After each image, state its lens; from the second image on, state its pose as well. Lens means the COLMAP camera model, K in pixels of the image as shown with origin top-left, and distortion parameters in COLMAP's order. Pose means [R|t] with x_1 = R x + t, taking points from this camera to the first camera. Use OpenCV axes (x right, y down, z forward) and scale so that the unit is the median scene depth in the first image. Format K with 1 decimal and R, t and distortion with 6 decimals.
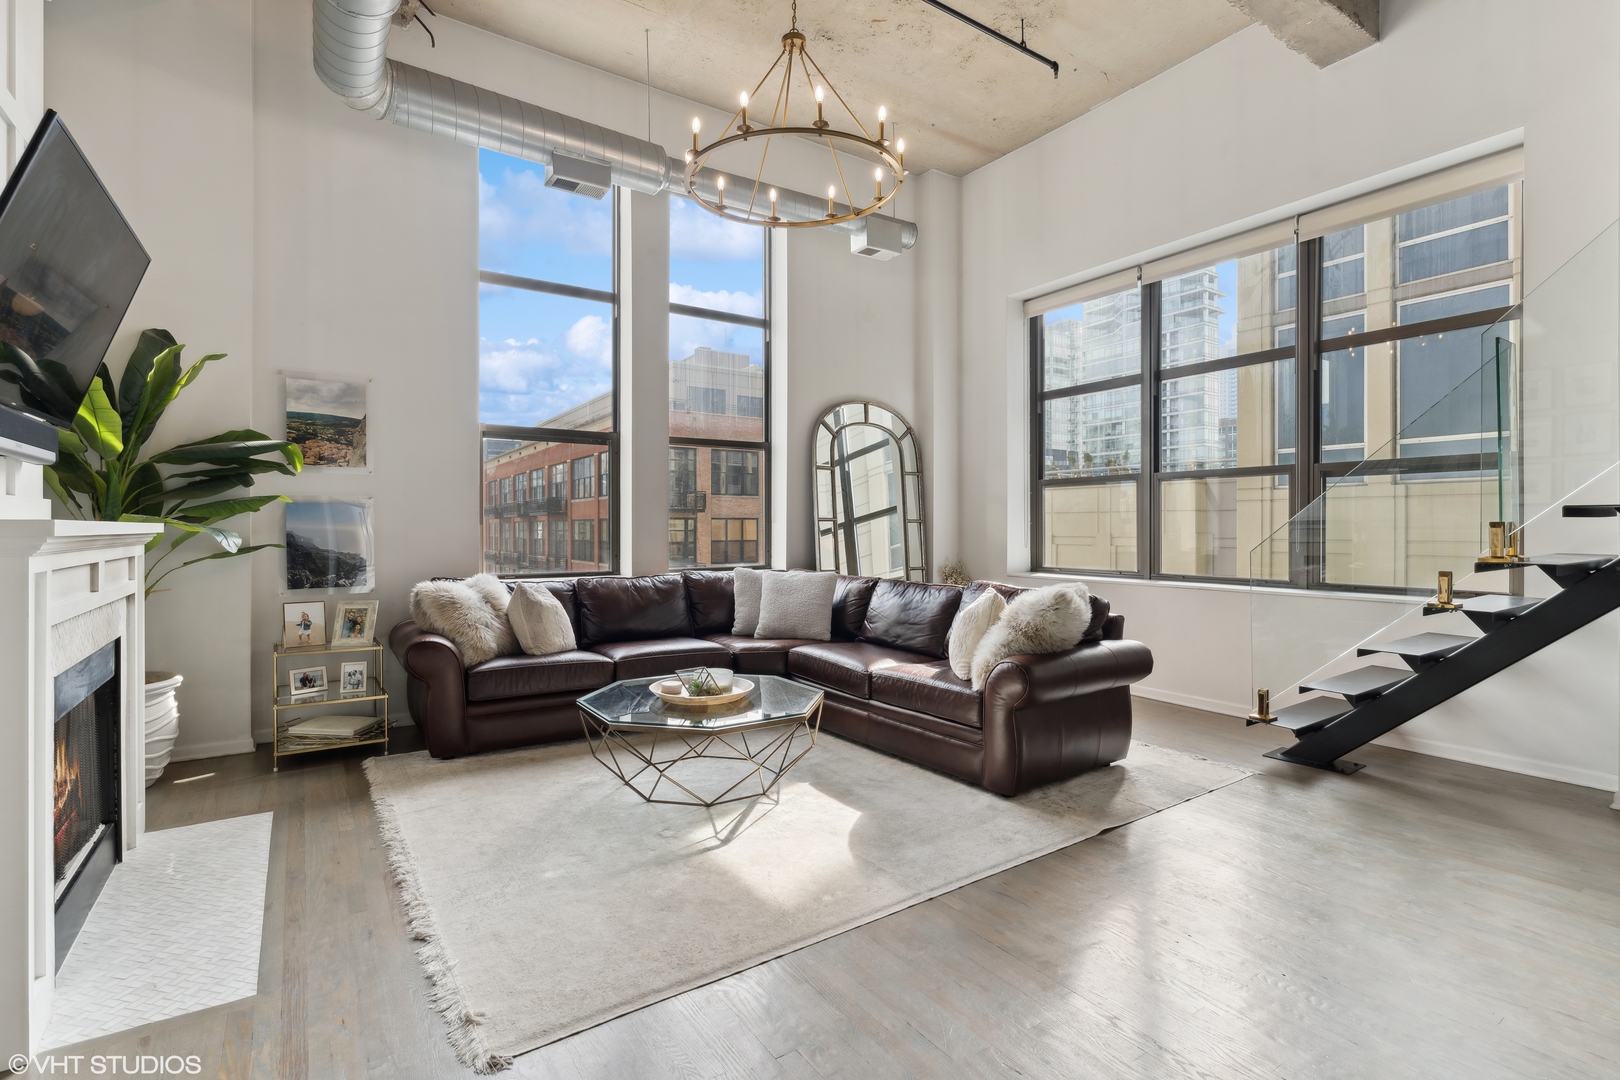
lens RADIAL K [[758.7, 0, 811.1], [0, 758.7, 531.9], [0, 0, 1]] dist [0.000745, -0.000080]
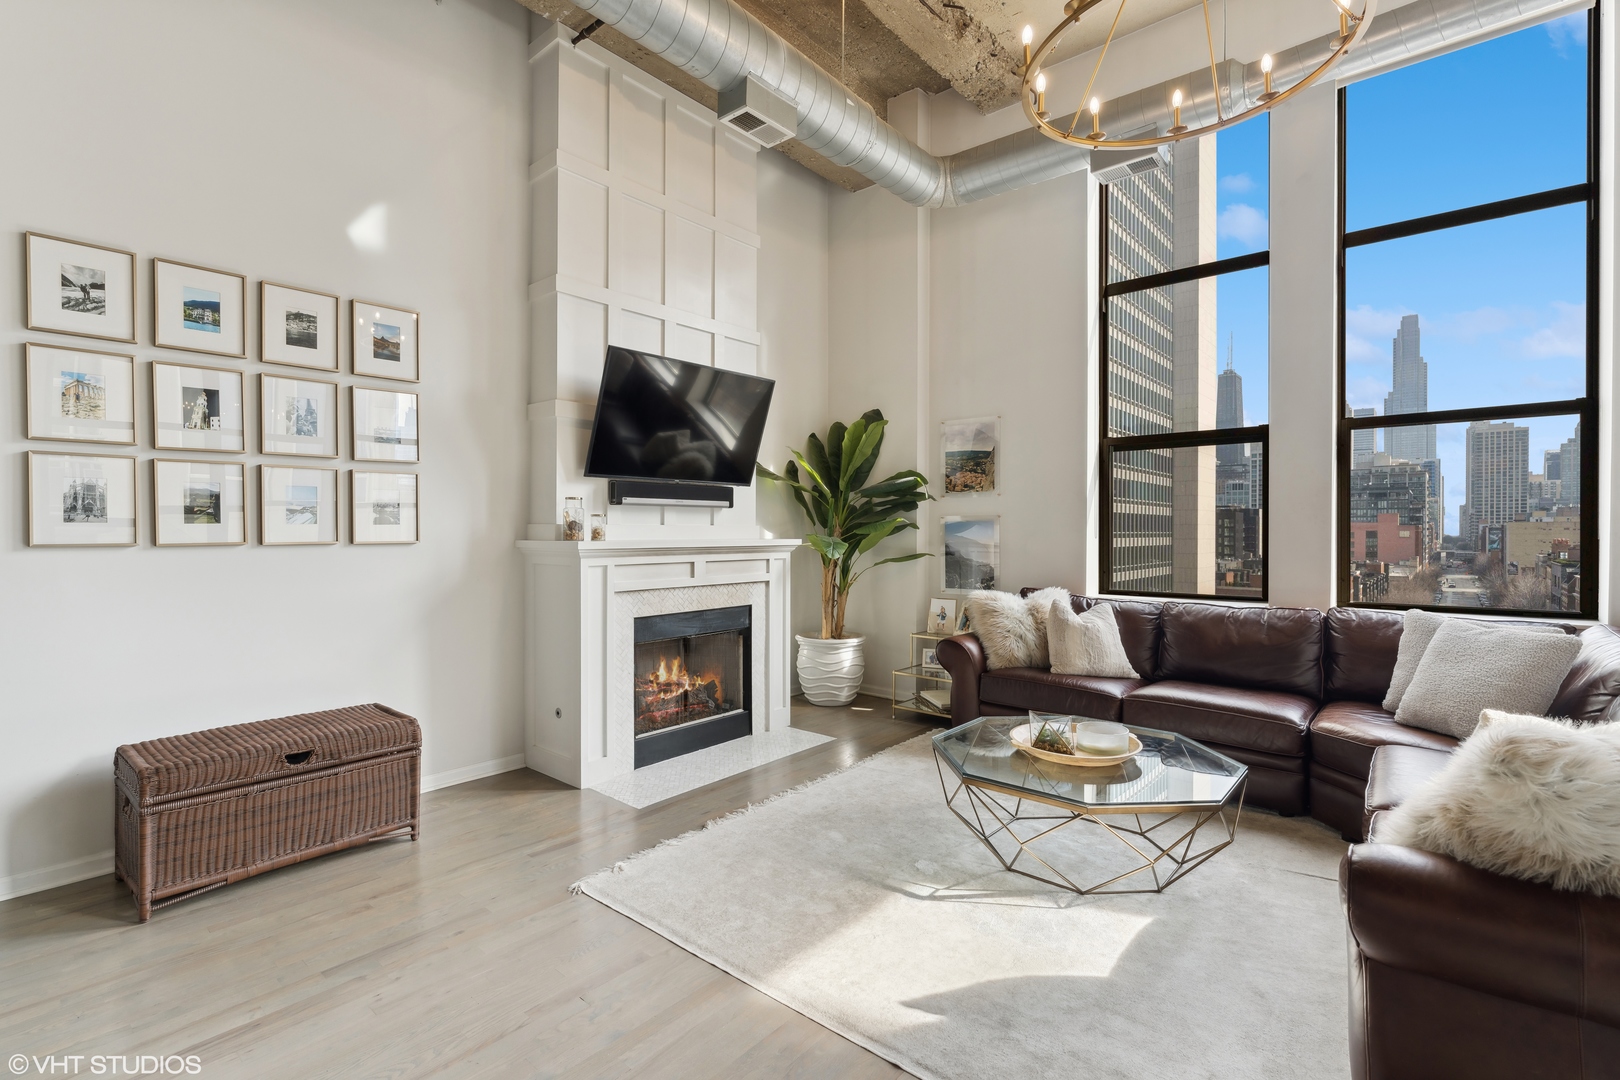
lens RADIAL K [[742.7, 0, 801.2], [0, 742.7, 533.4], [0, 0, 1]] dist [-0.002075, -0.000340]
pose [[0.264946, 0.004169, -0.964254, 0.478292], [-0.007182, 0.999971, 0.002350, -0.019596], [0.964237, 0.006303, 0.264968, 0.416842]]
